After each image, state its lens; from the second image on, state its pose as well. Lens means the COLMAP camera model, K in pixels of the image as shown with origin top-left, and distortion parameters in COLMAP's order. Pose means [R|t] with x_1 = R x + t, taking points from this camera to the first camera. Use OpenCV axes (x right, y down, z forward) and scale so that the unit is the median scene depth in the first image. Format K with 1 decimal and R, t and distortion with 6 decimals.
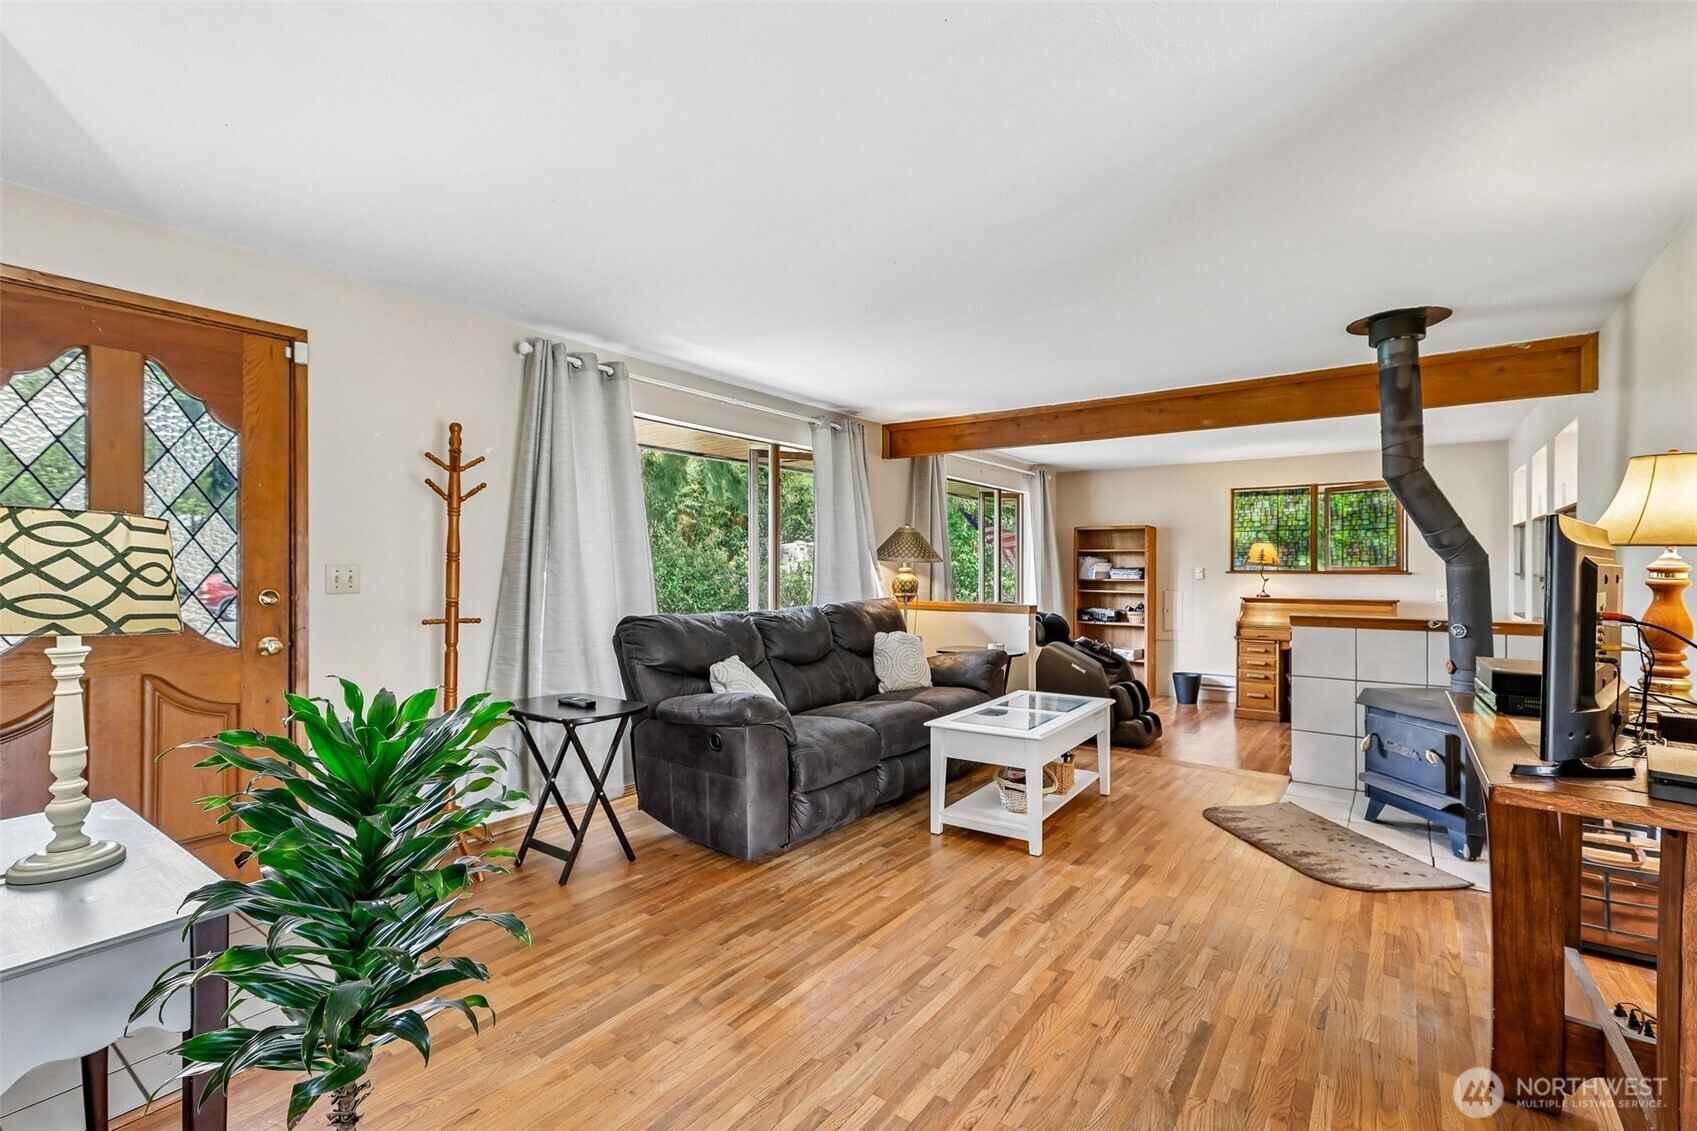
lens RADIAL K [[752.3, 0, 858.1], [0, 752.3, 570.5], [0, 0, 1]] dist [0.001205, 0.004073]
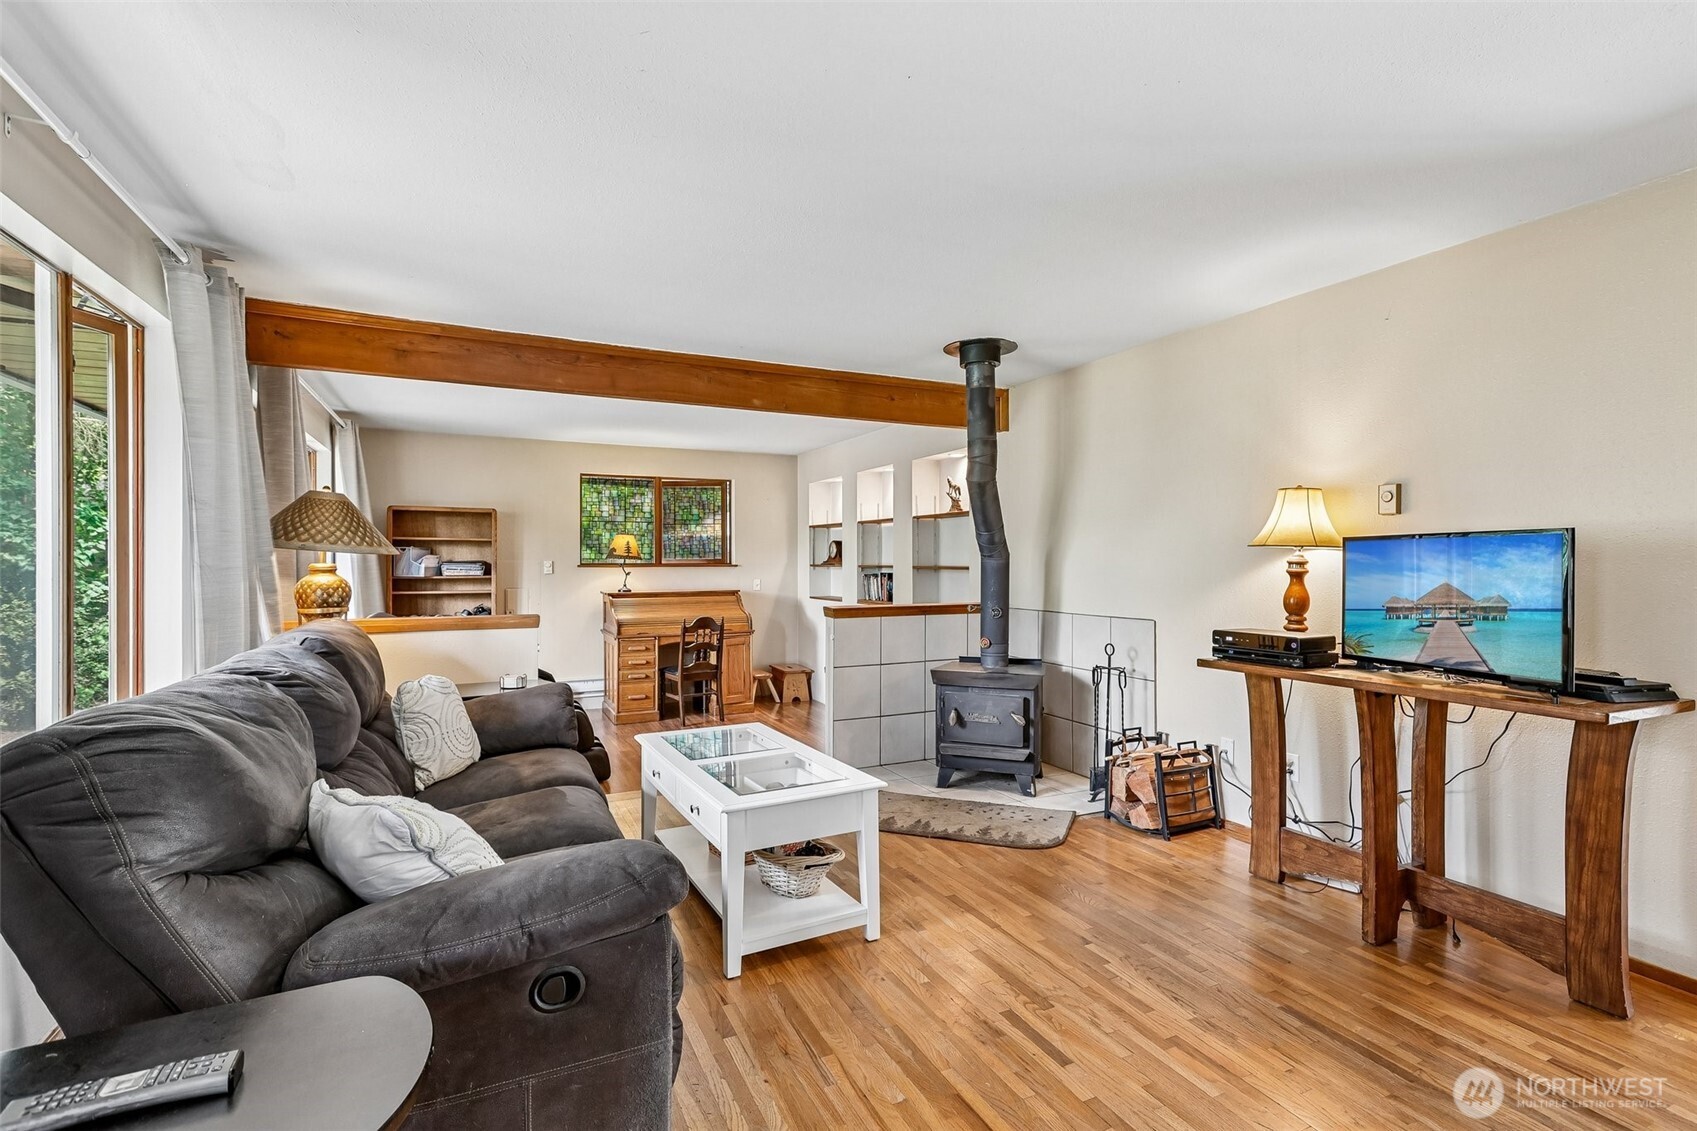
lens RADIAL K [[798.9, 0, 860.1], [0, 798.9, 563.0], [0, 0, 1]] dist [0.008256, 0.001747]
pose [[0.467532, -0.006159, 0.883955, -0.223689], [0.005553, 0.999976, 0.004030, -0.003400], [-0.883959, 0.003025, 0.467555, 0.289702]]
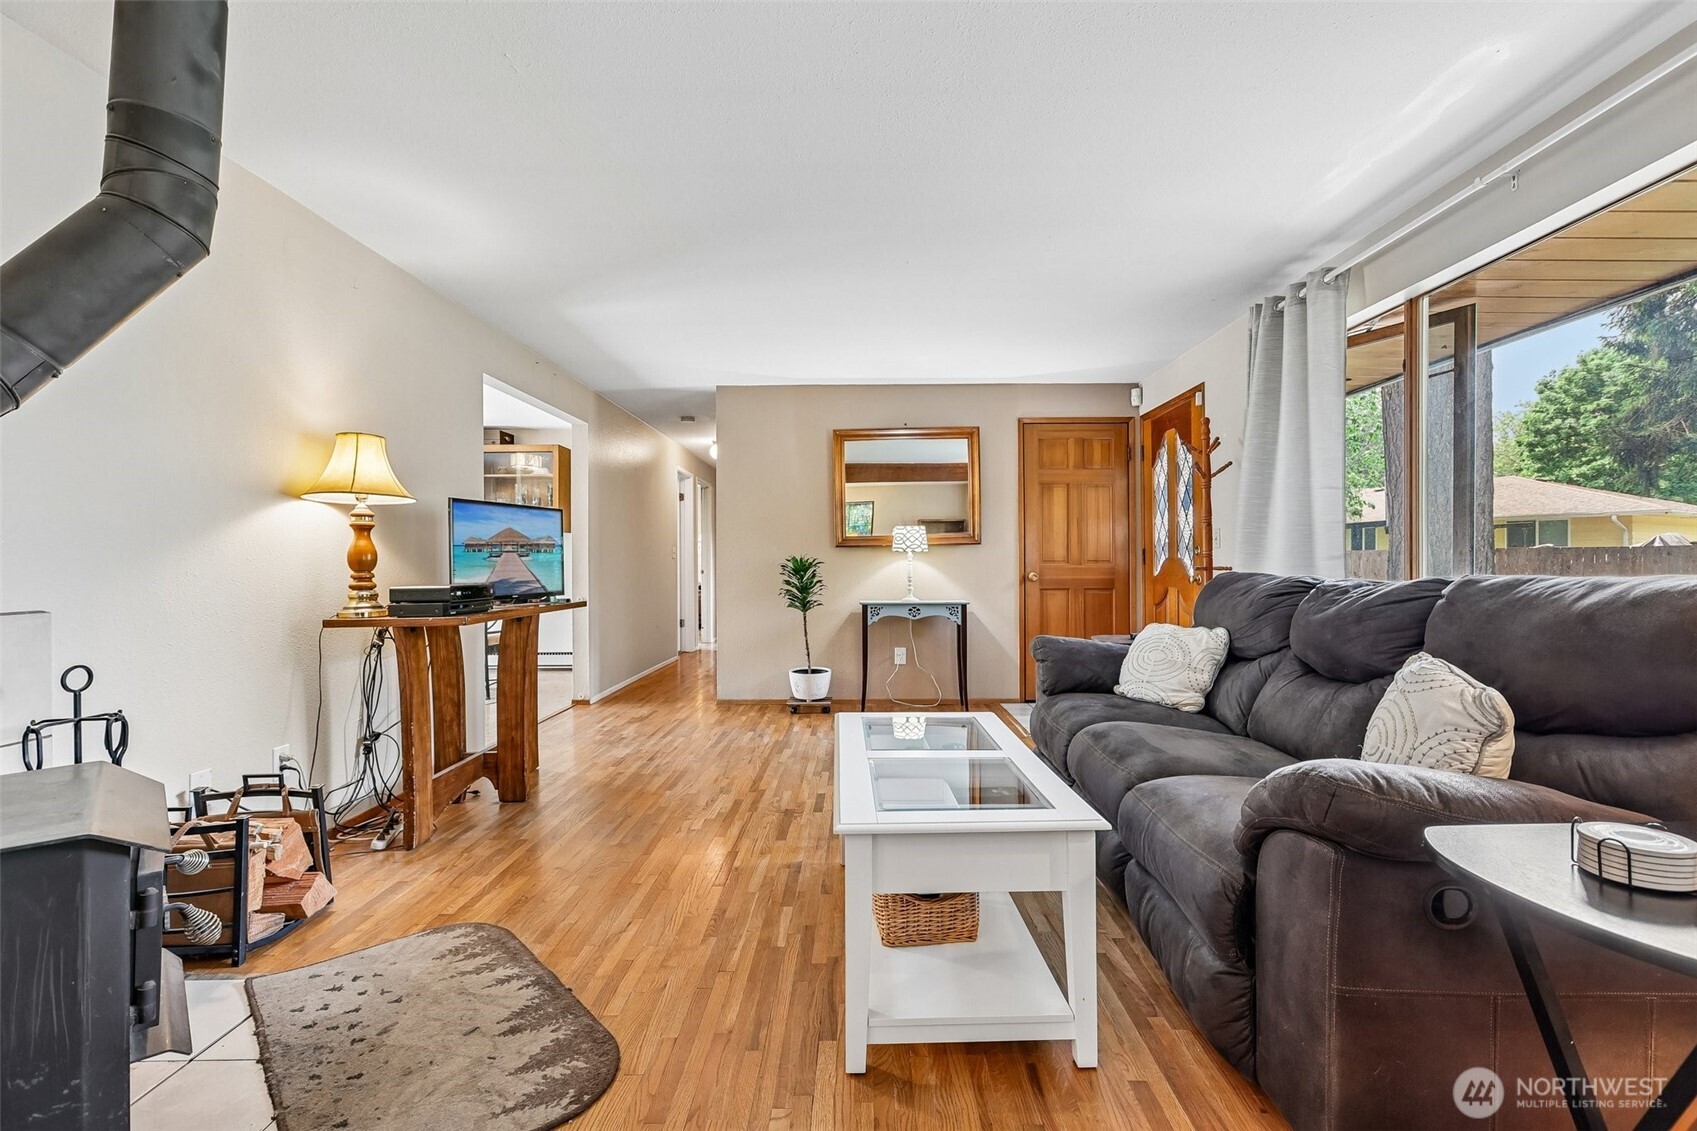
lens RADIAL K [[752.3, 0, 859.0], [0, 752.3, 559.8], [0, 0, 1]] dist [0.001205, 0.004073]
pose [[-0.812884, -0.002643, -0.582420, 0.320539], [-0.000347, 0.999992, -0.004053, 0.025030], [0.582426, -0.003092, -0.812878, 0.765924]]
